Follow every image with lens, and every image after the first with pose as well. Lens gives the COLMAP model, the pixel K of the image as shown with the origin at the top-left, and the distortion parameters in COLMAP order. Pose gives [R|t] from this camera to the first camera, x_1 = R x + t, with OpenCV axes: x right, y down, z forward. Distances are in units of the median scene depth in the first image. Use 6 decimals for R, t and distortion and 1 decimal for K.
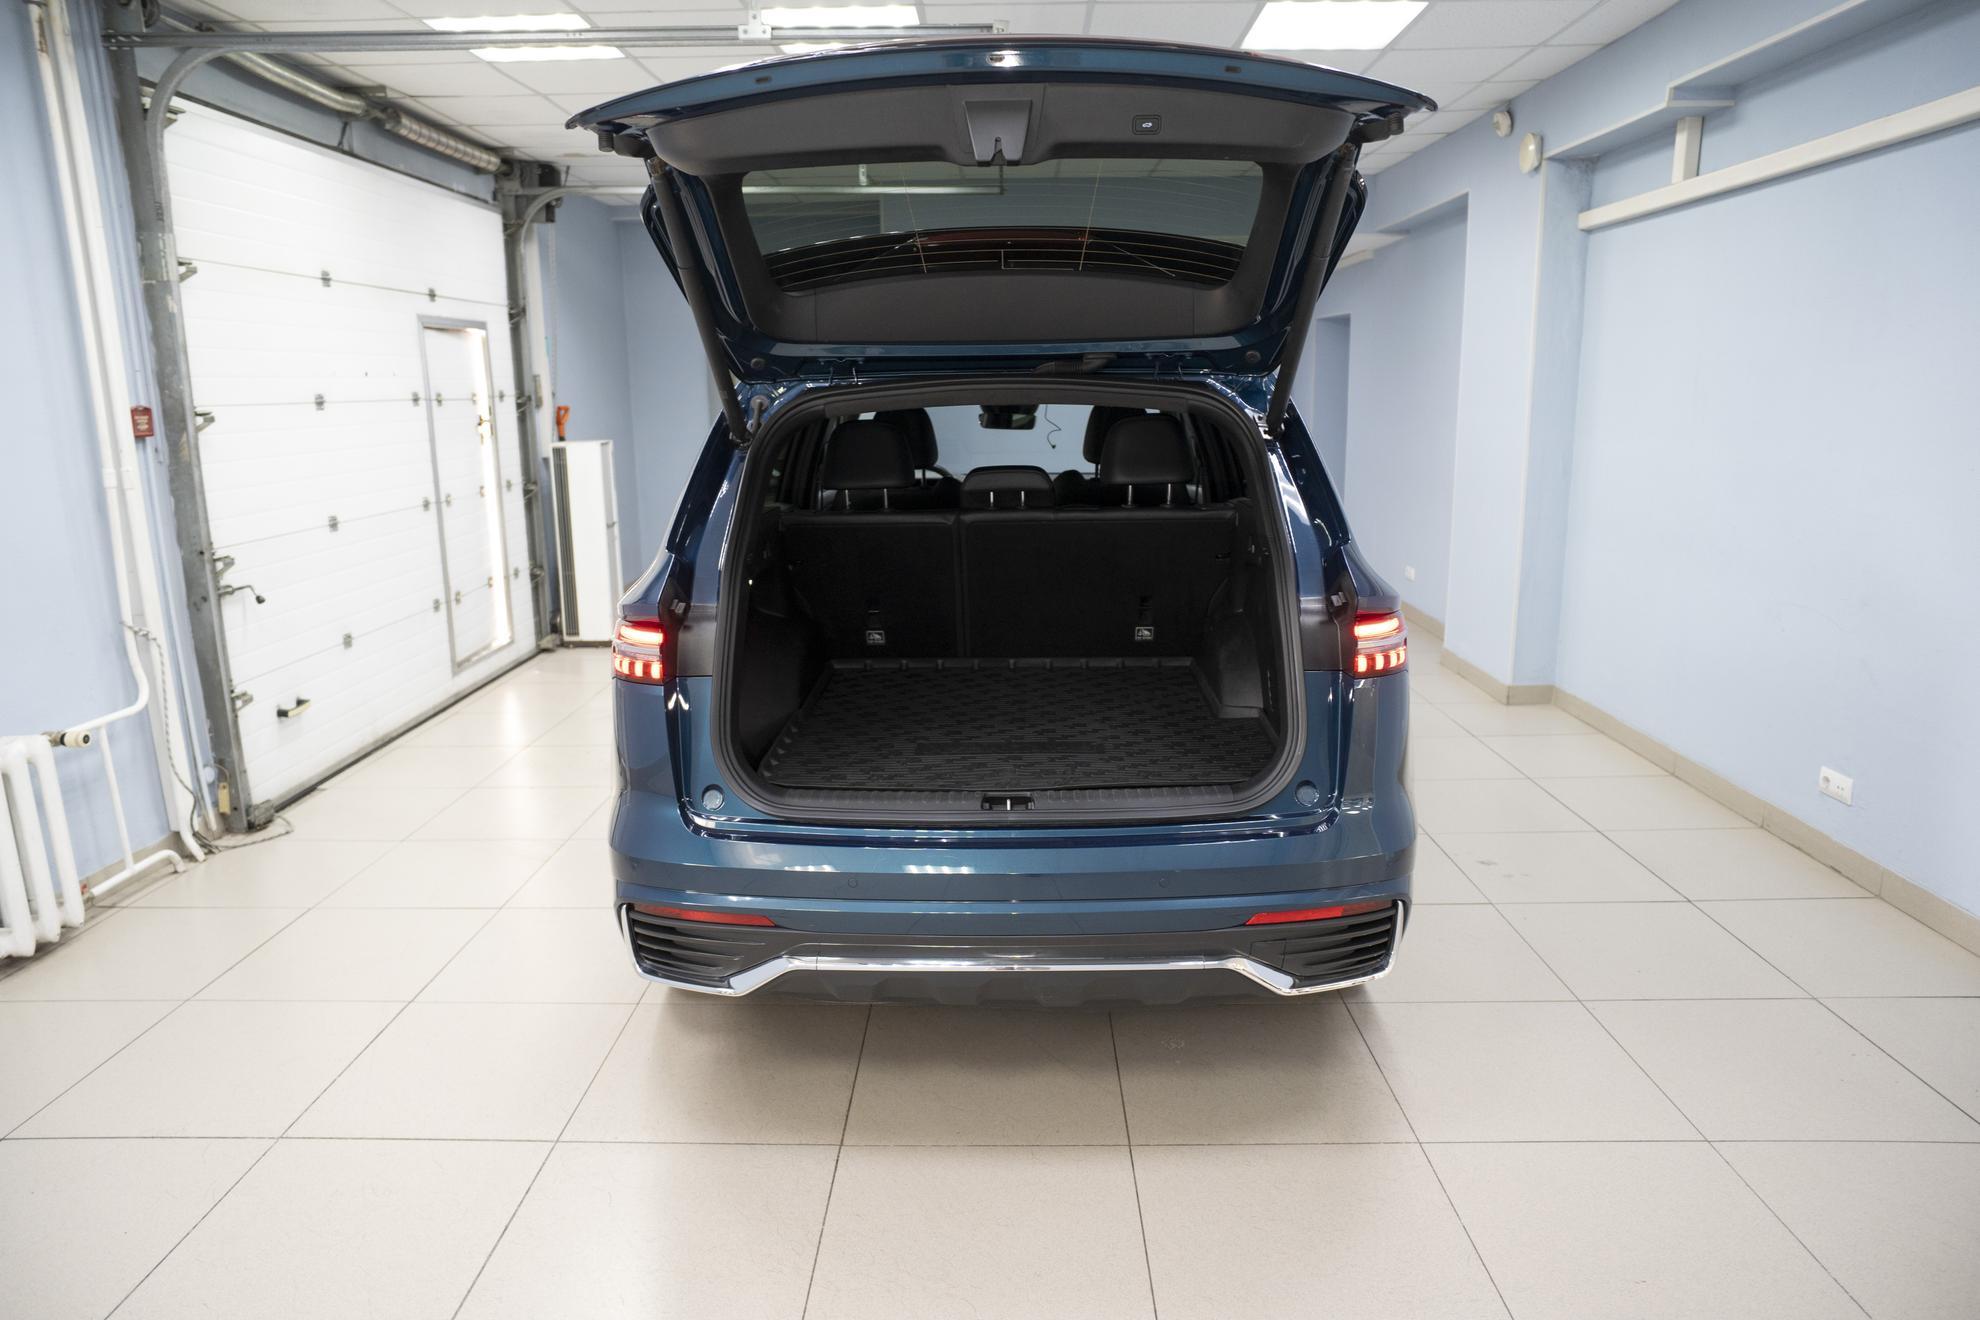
lens RADIAL K [[1263.2, 0, 960.9], [0, 1263.2, 650.3], [0, 0, 1]] dist [-0.018836, -0.001536]
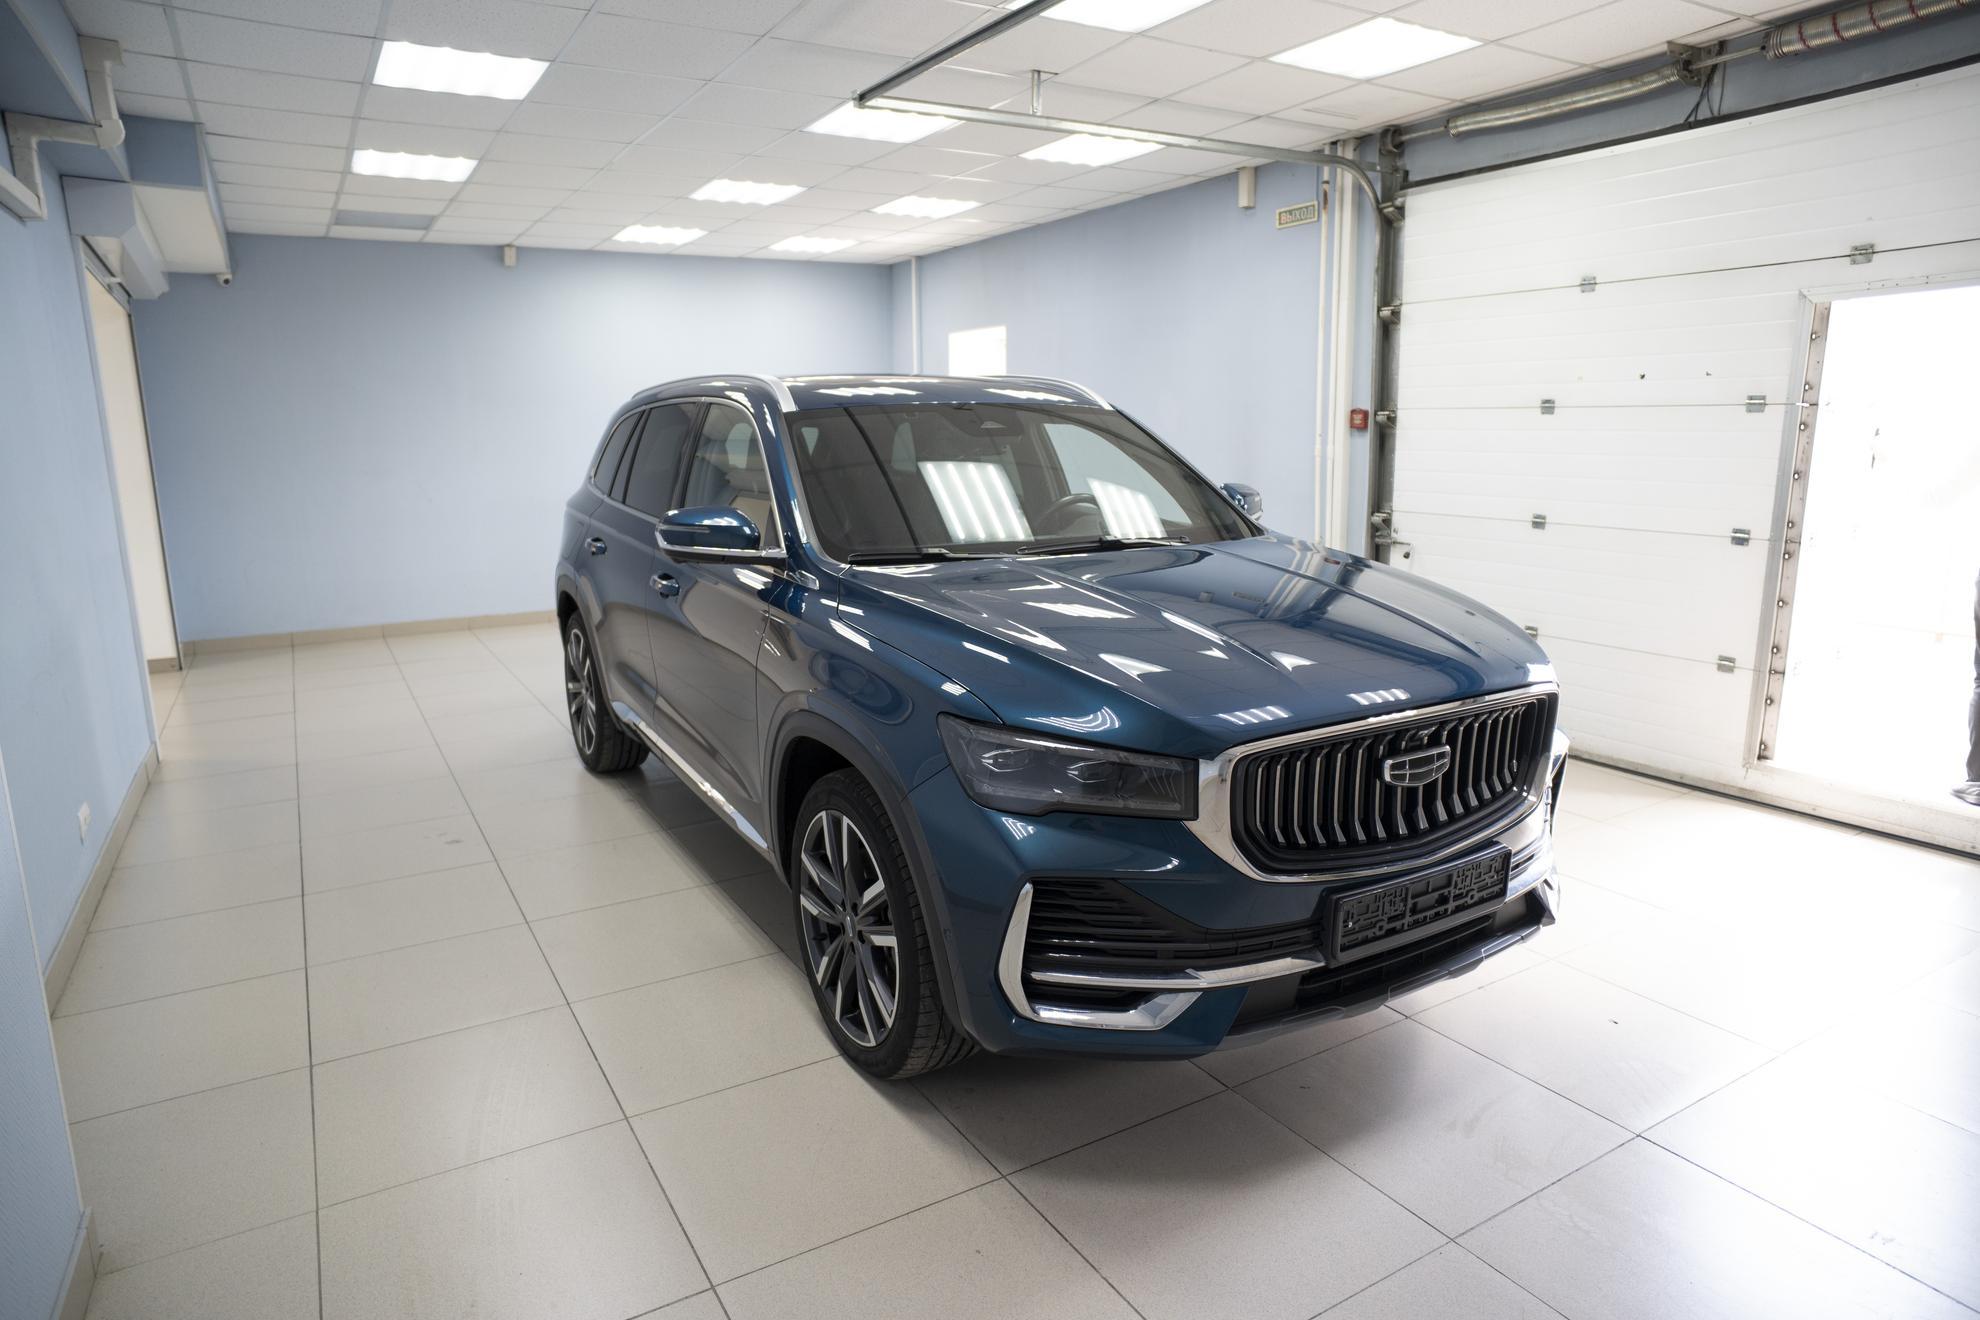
lens RADIAL K [[1181.2, 0, 976.9], [0, 1181.2, 663.3], [0, 0, 1]] dist [-0.058956, 0.063106]
pose [[-0.838507, 0.128867, -0.529434, 0.419064], [-0.094378, 0.922598, 0.374040, -0.303994], [0.536656, 0.363602, -0.761442, 1.487775]]
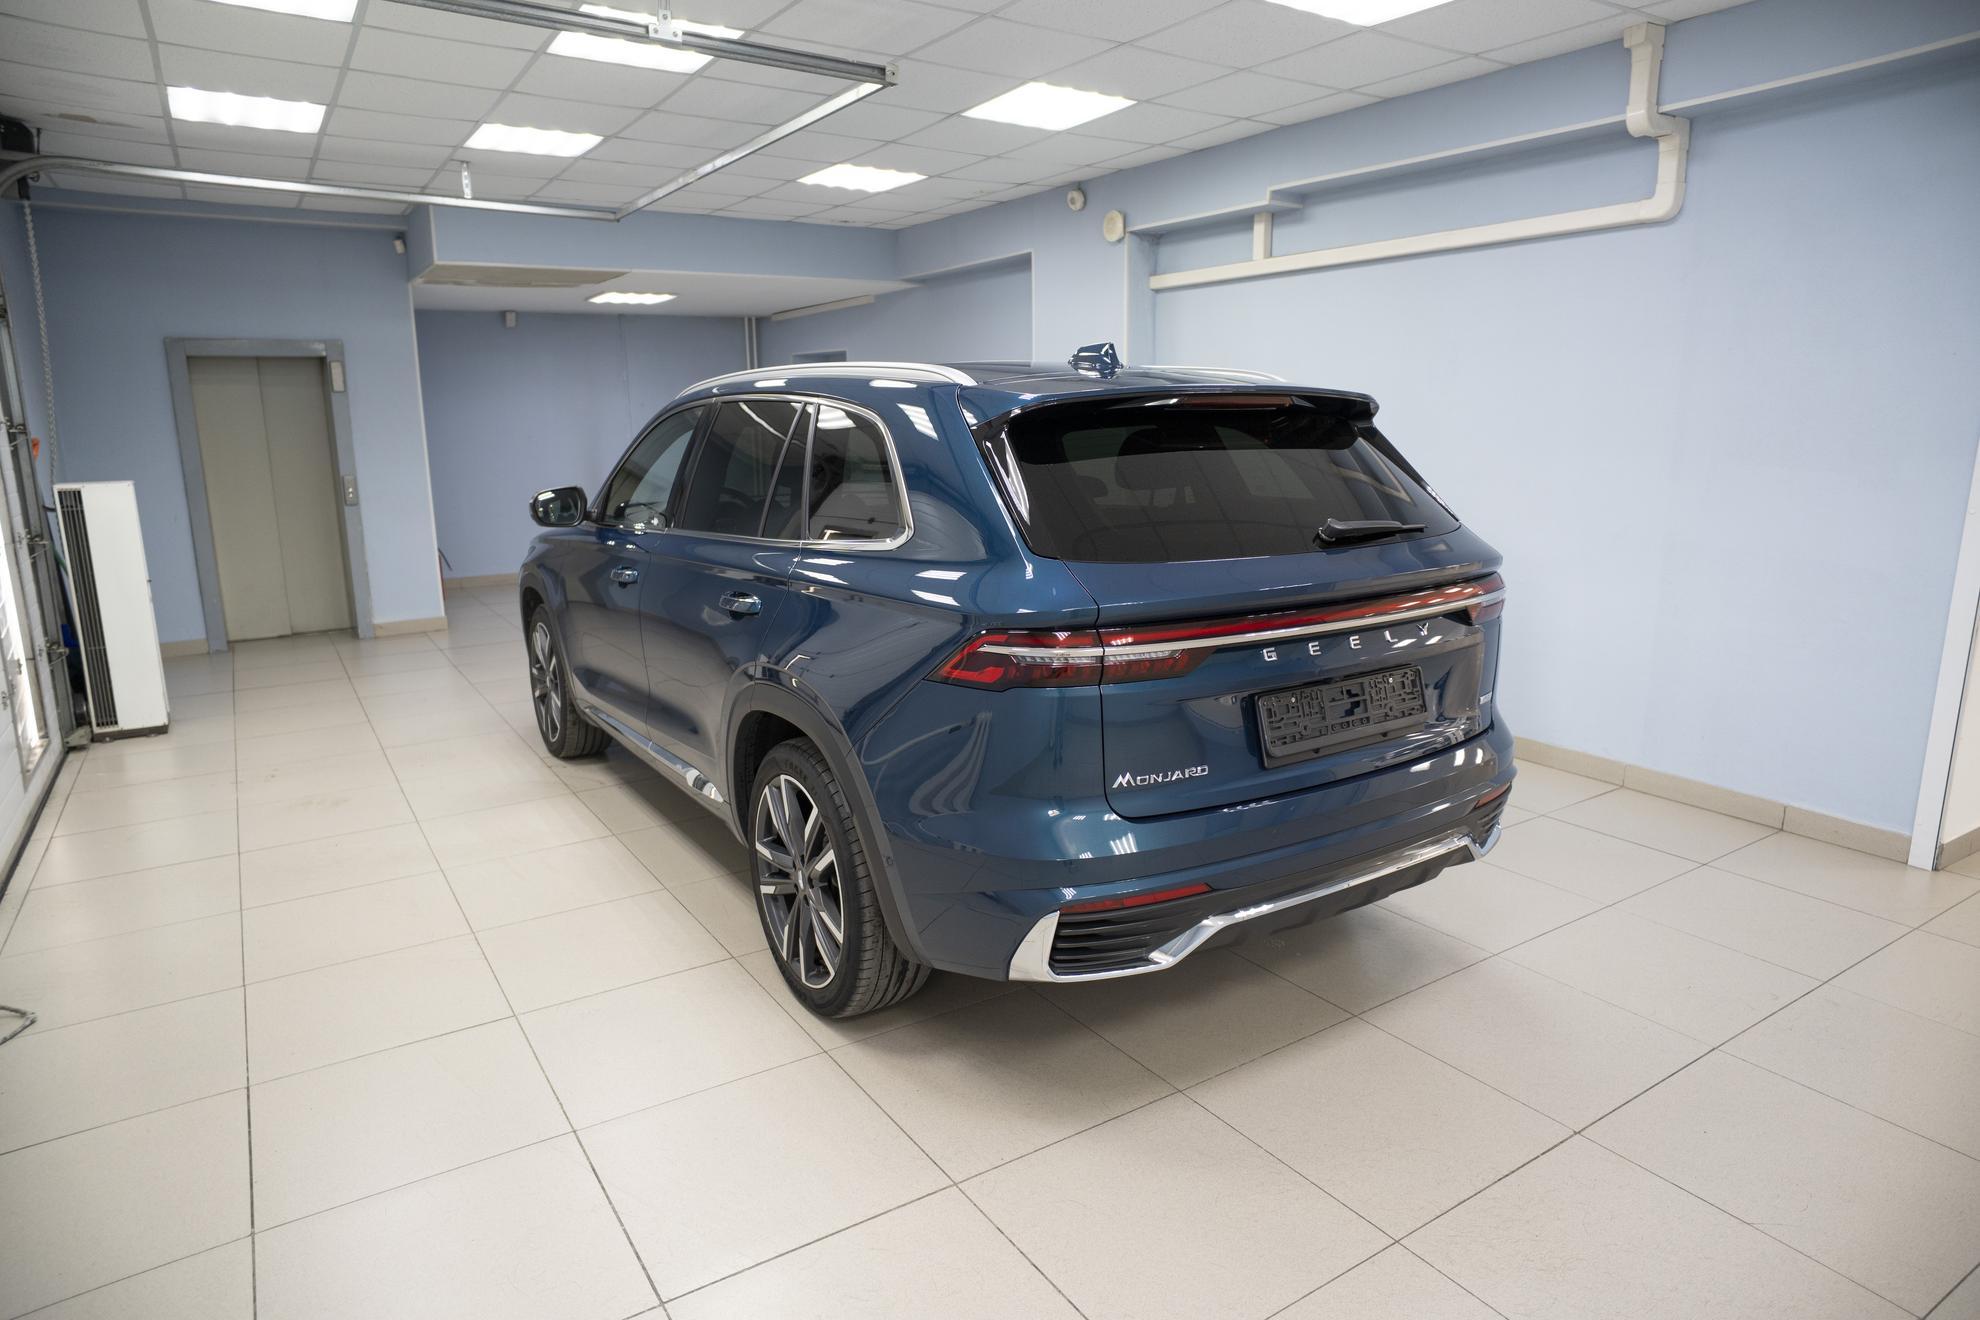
lens RADIAL K [[1181.2, 0, 976.9], [0, 1181.2, 663.3], [0, 0, 1]] dist [-0.058956, 0.063106]
pose [[0.823510, -0.116151, 0.555283, -0.368504], [0.117109, 0.992539, 0.033936, -0.016256], [-0.555082, 0.037081, 0.830968, 0.112416]]
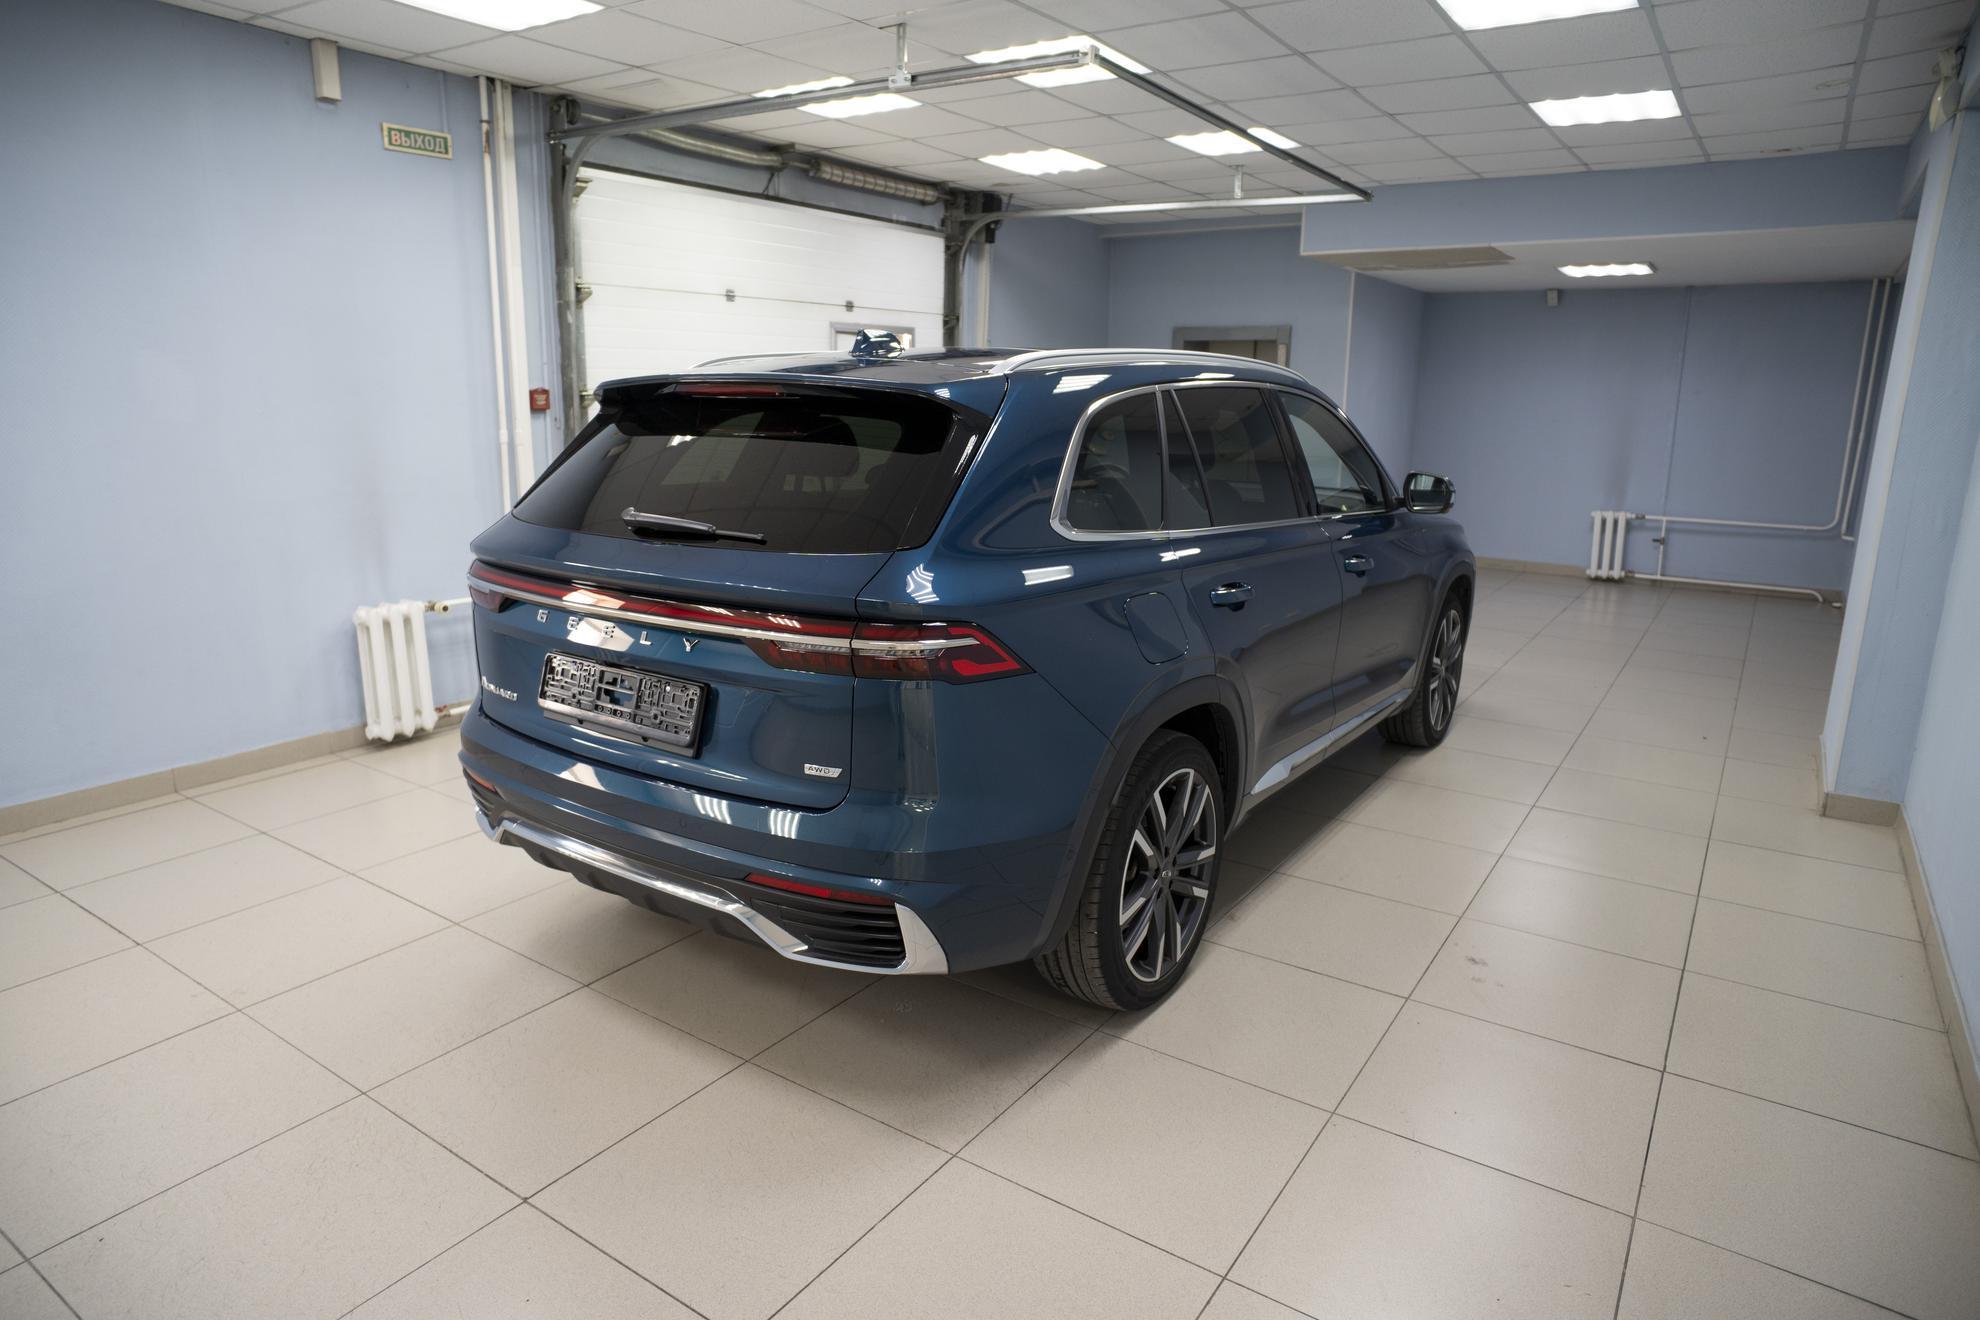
lens RADIAL K [[1181.2, 0, 976.9], [0, 1181.2, 663.3], [0, 0, 1]] dist [-0.058956, 0.063106]
pose [[0.840047, 0.150358, -0.521261, 0.388518], [-0.137527, 0.988461, 0.063488, -0.028061], [0.524793, 0.018354, 0.851032, 0.094991]]
